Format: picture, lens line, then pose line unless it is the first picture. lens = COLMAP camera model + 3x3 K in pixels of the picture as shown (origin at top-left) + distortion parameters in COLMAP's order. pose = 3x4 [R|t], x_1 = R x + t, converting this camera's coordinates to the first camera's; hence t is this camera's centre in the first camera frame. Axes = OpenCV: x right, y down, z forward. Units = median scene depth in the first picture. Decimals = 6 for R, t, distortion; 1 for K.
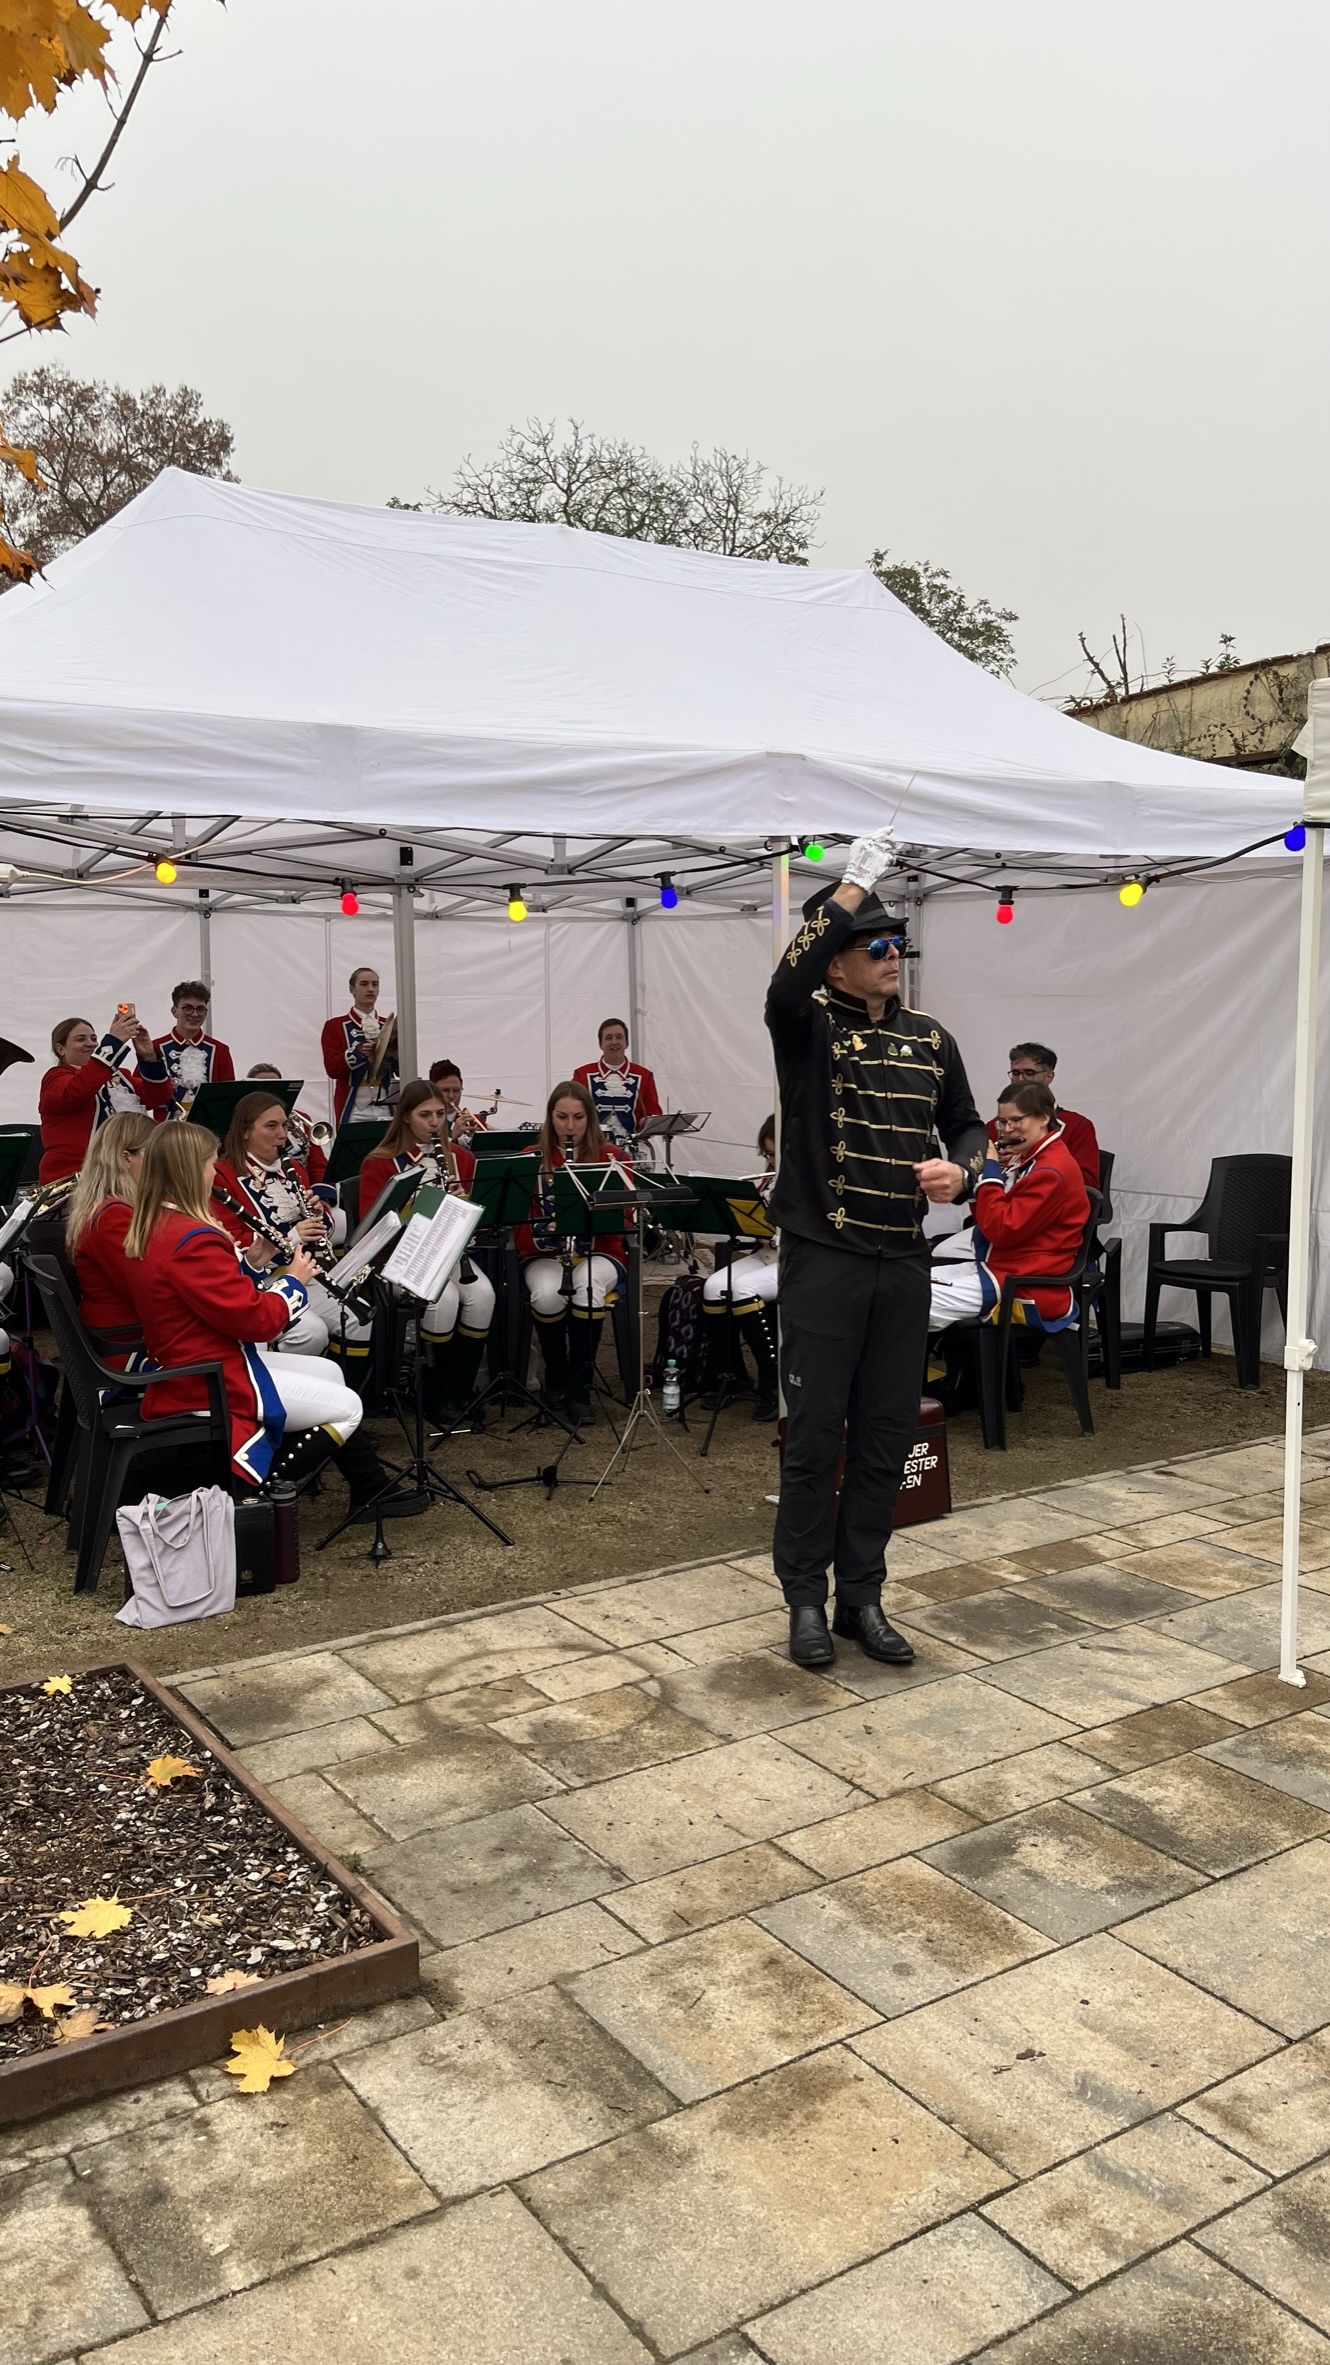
lens RADIAL K [[1813.6, 0, 680.0], [0, 1813.6, 1197.7], [0, 0, 1]] dist [0.055930, -0.073686]
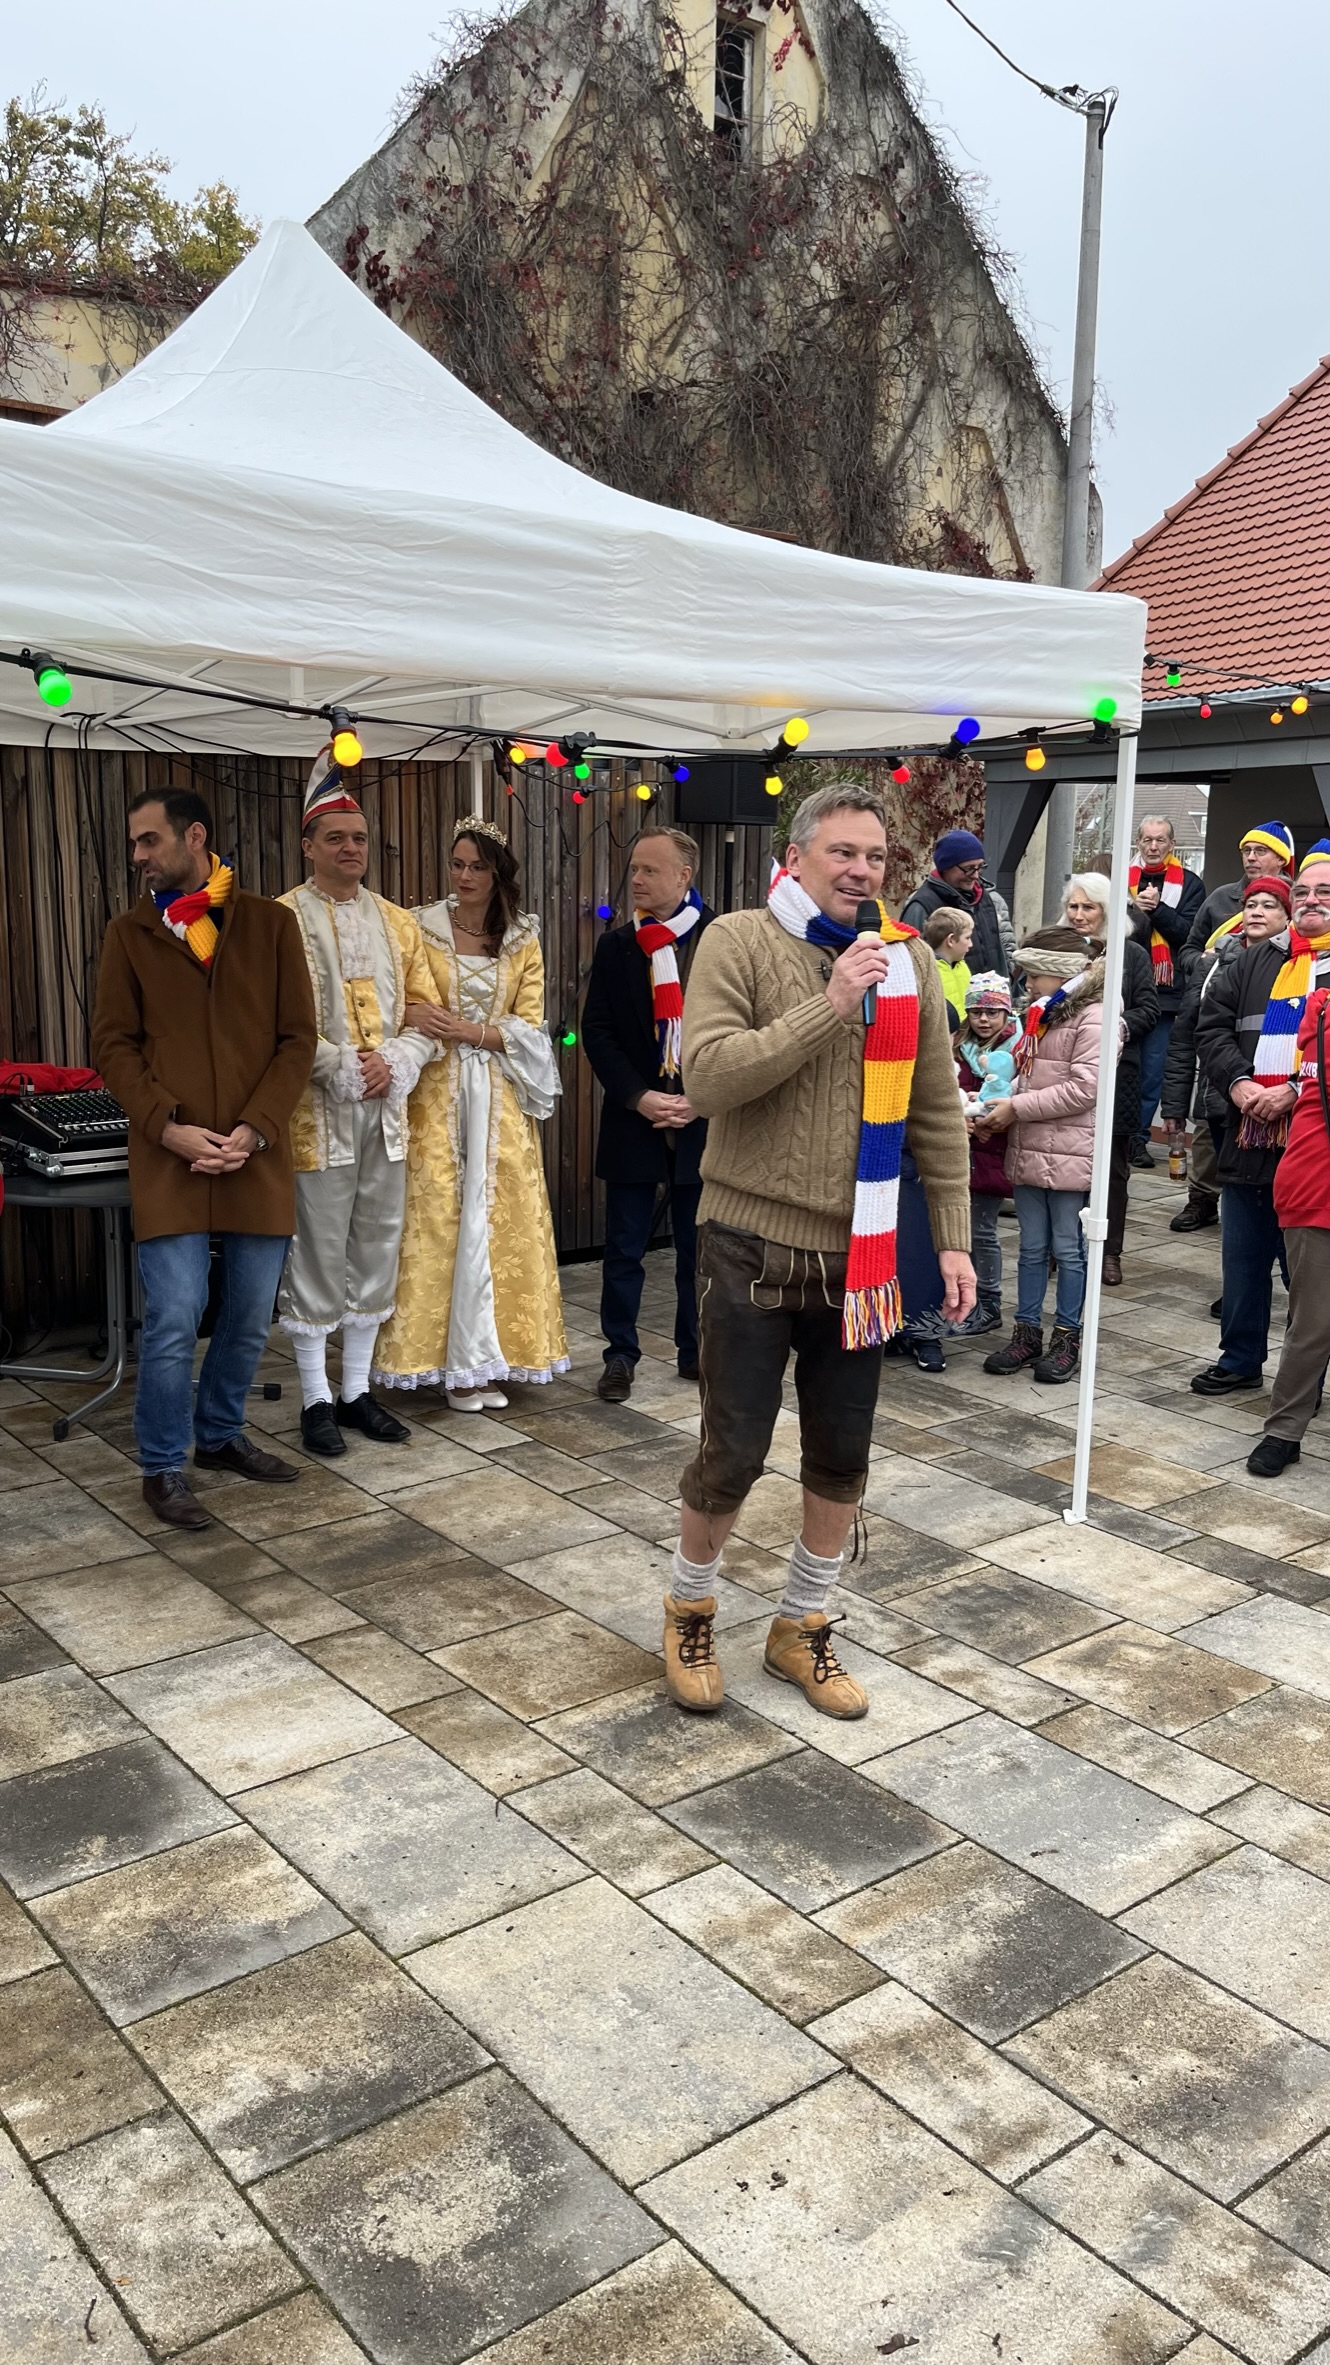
lens RADIAL K [[1813.6, 0, 659.8], [0, 1813.6, 1172.0], [0, 0, 1]] dist [0.055930, -0.073686]
pose [[-0.085496, -0.166679, 0.982298, -0.270900], [0.106532, 0.978726, 0.175345, -0.077902], [-0.990627, 0.119637, -0.065920, 0.646654]]
